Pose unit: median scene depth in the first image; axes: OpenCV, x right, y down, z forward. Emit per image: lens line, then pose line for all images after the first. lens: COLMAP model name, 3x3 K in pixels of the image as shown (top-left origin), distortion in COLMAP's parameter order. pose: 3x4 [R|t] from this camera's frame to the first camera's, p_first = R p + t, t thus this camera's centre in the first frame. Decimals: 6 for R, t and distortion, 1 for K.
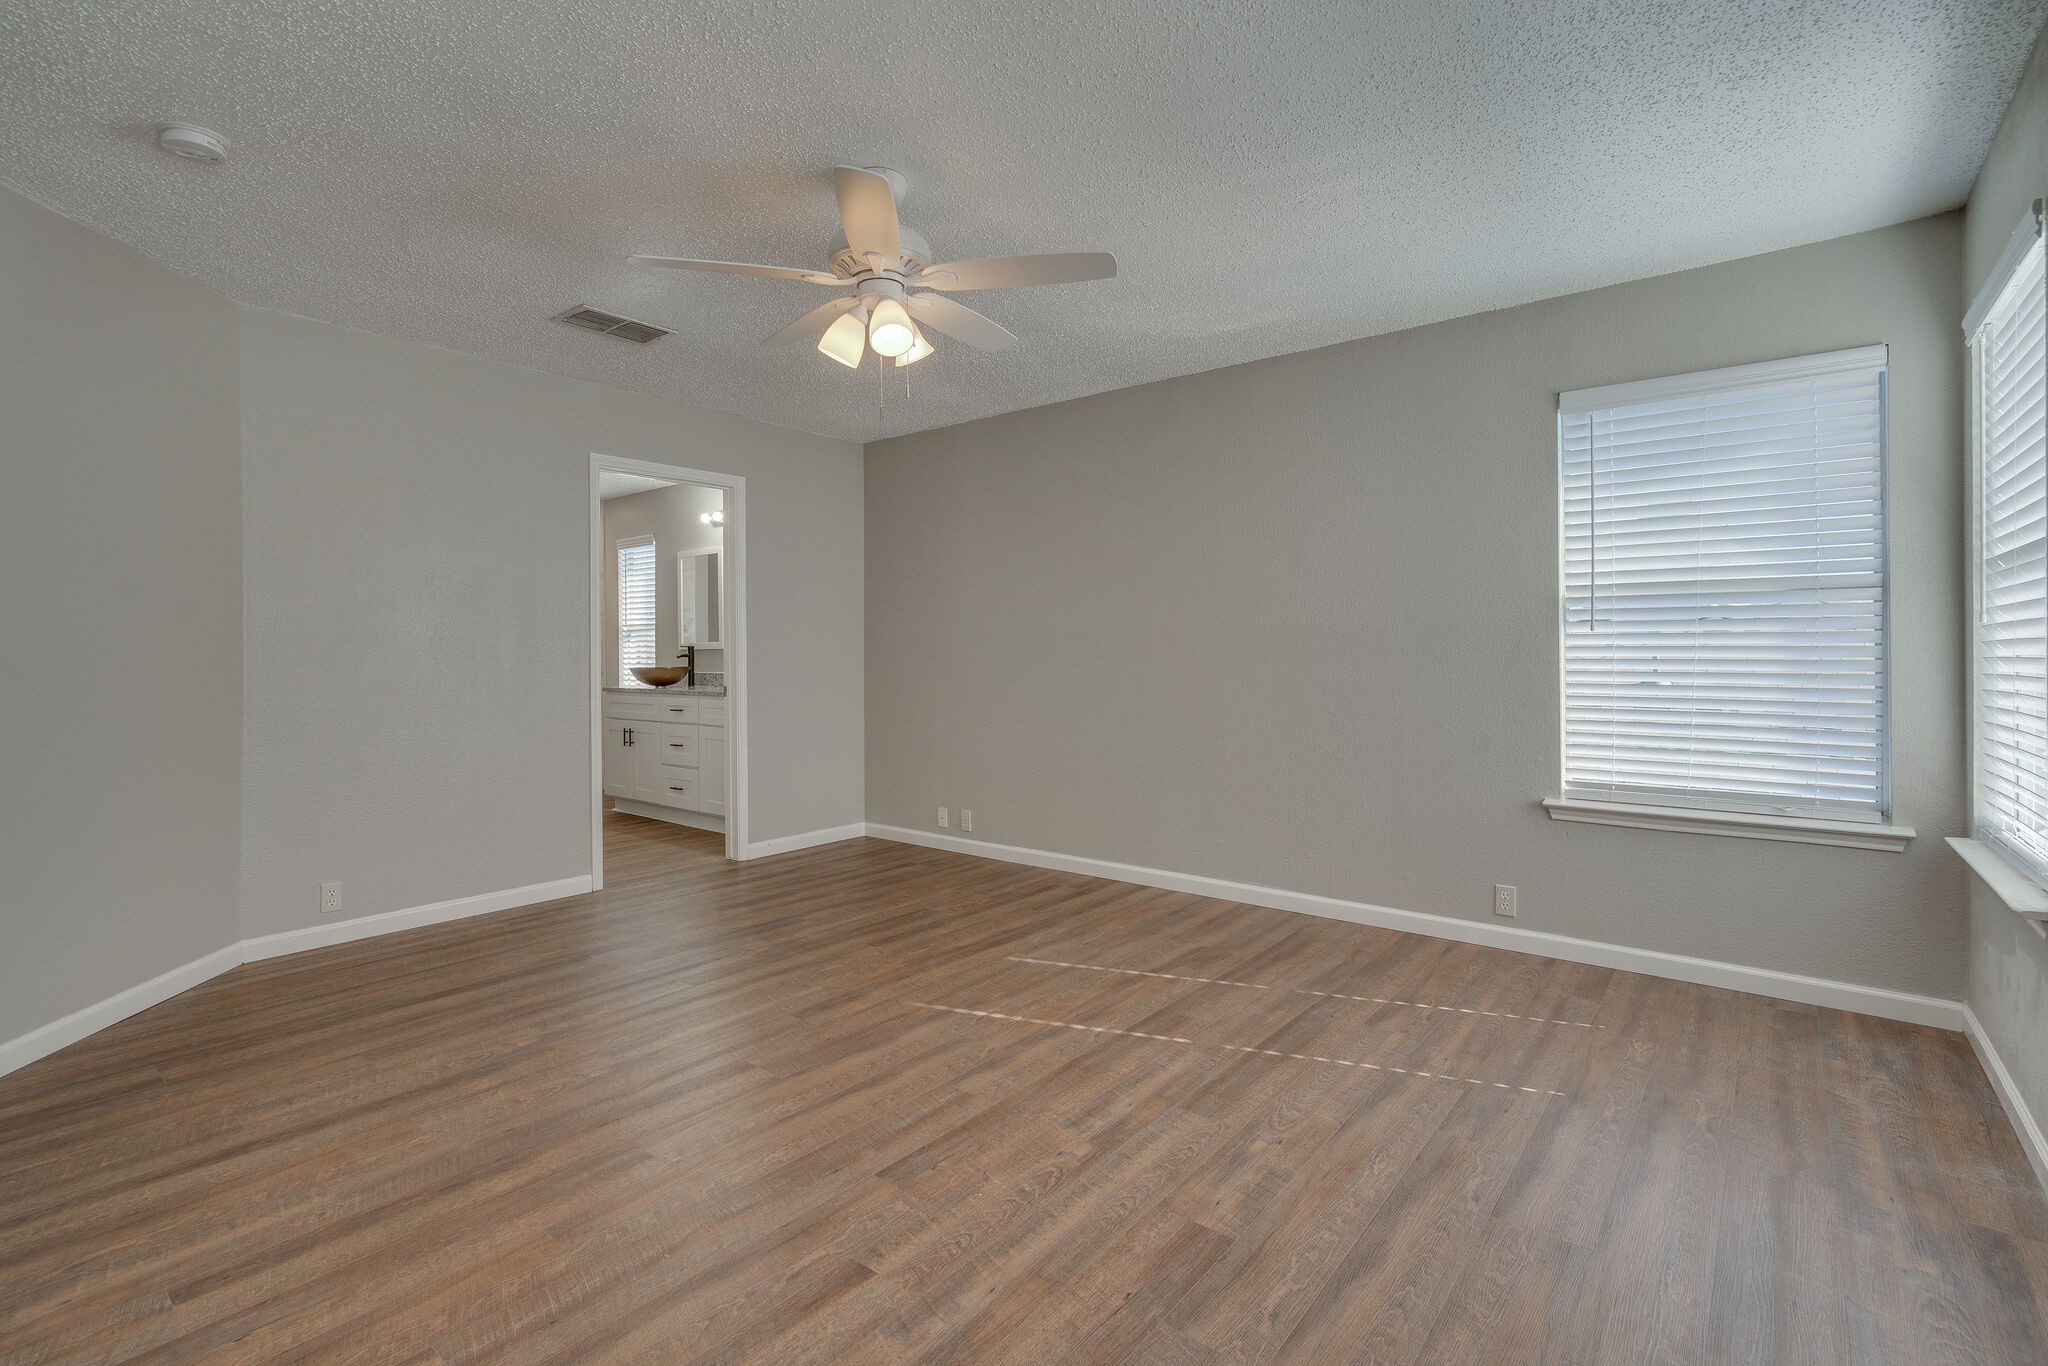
lens RADIAL K [[936.6, 0, 1026.4], [0, 936.6, 649.4], [0, 0, 1]] dist [-0.005044, 0.003658]
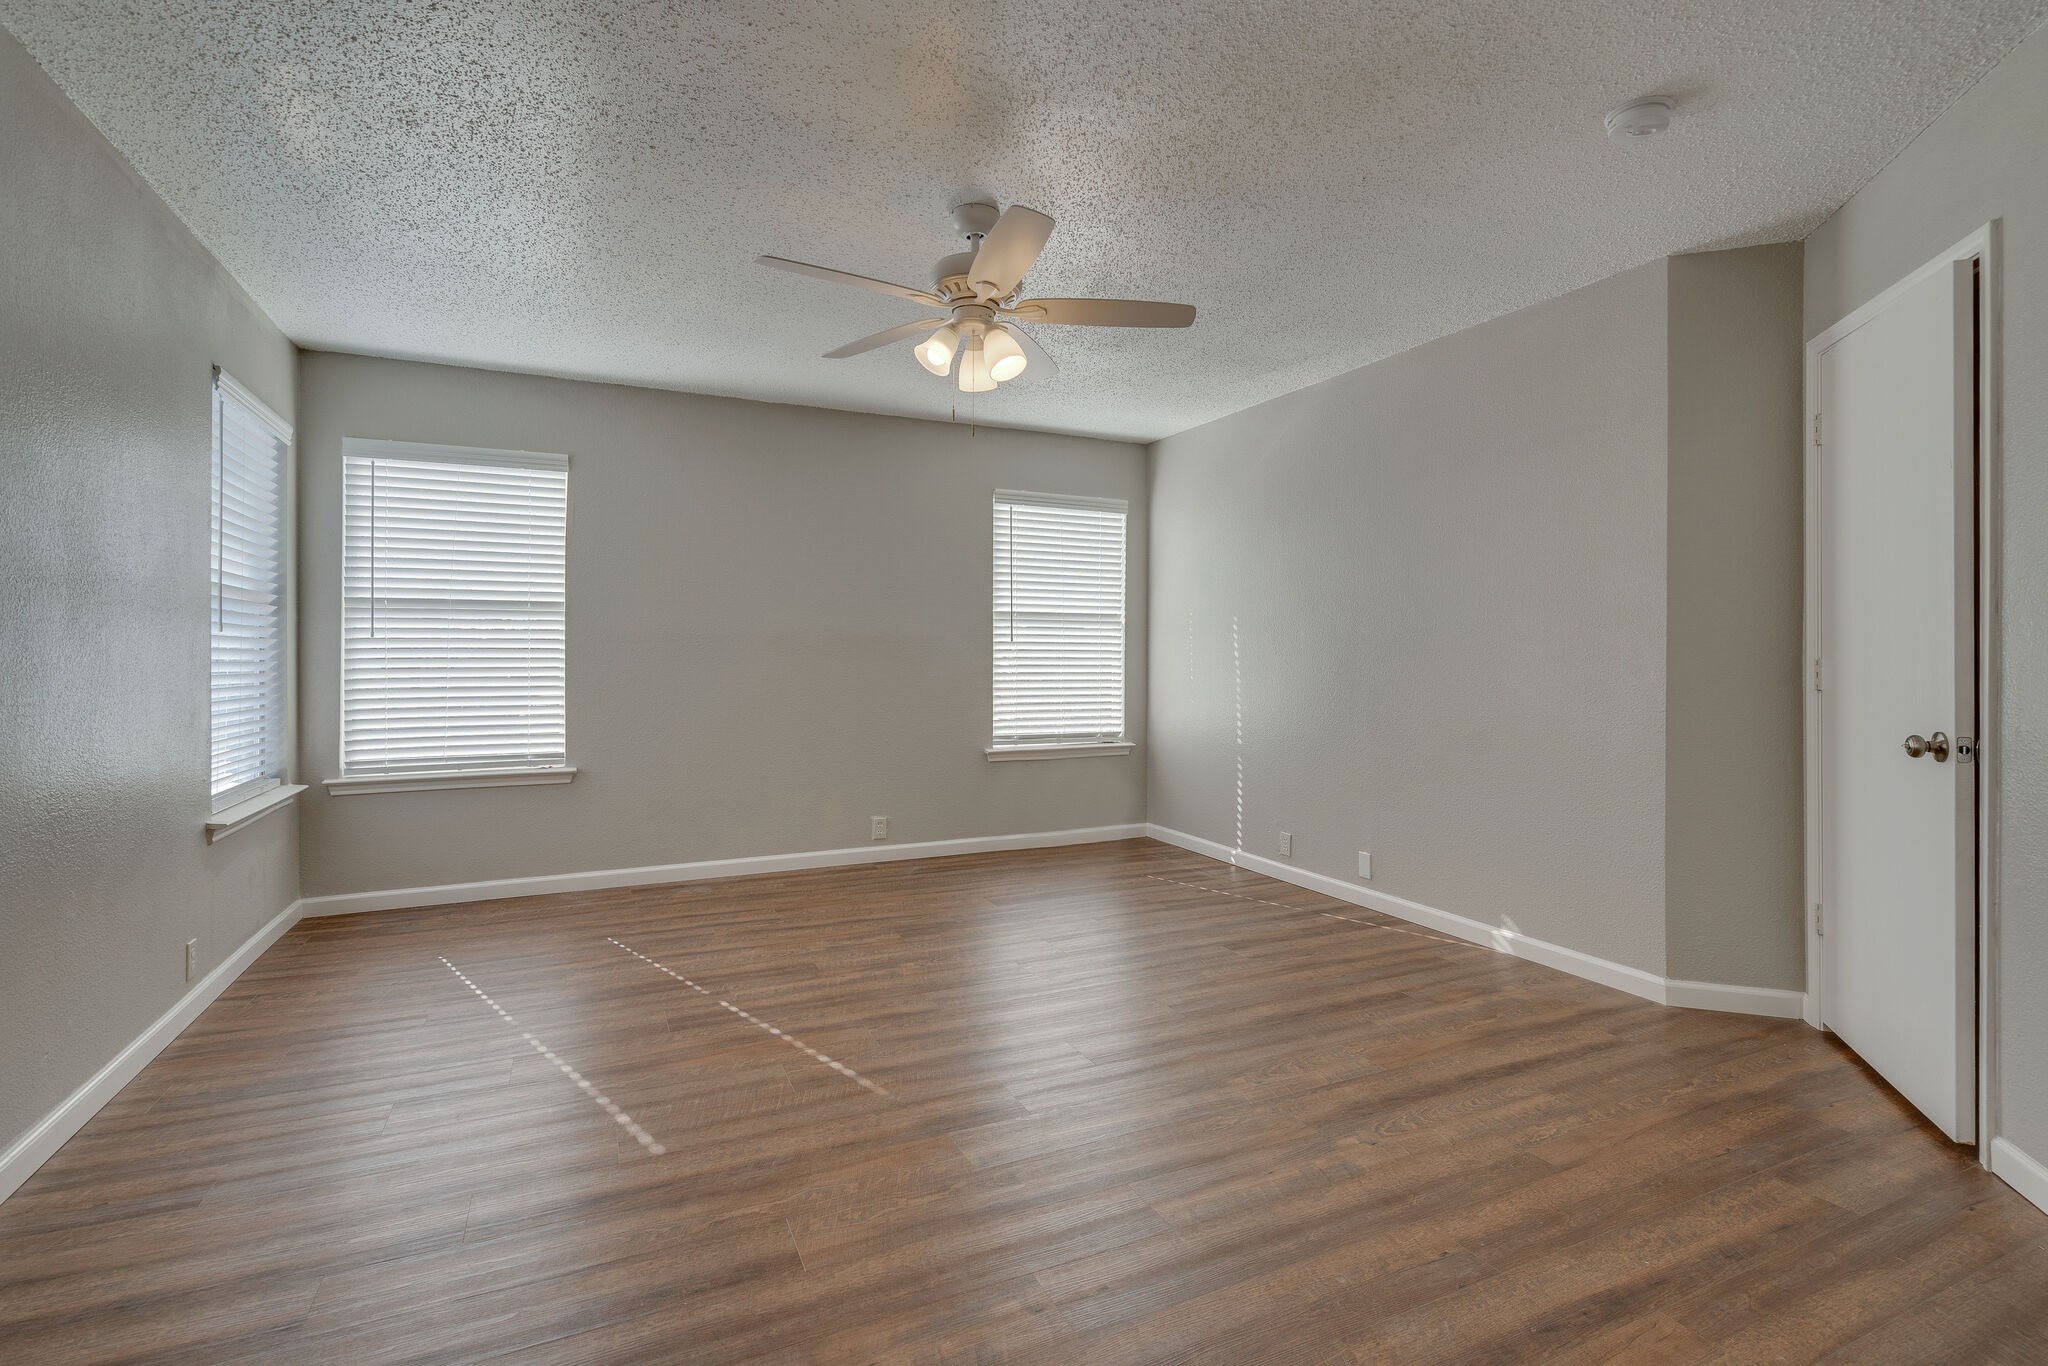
lens RADIAL K [[936.6, 0, 1010.9], [0, 936.6, 675.6], [0, 0, 1]] dist [-0.005044, 0.003658]
pose [[-0.893517, -0.003805, 0.449013, -0.672873], [0.005010, 0.999817, 0.018443, 0.012059], [-0.449001, 0.018728, -0.893335, 1.938487]]
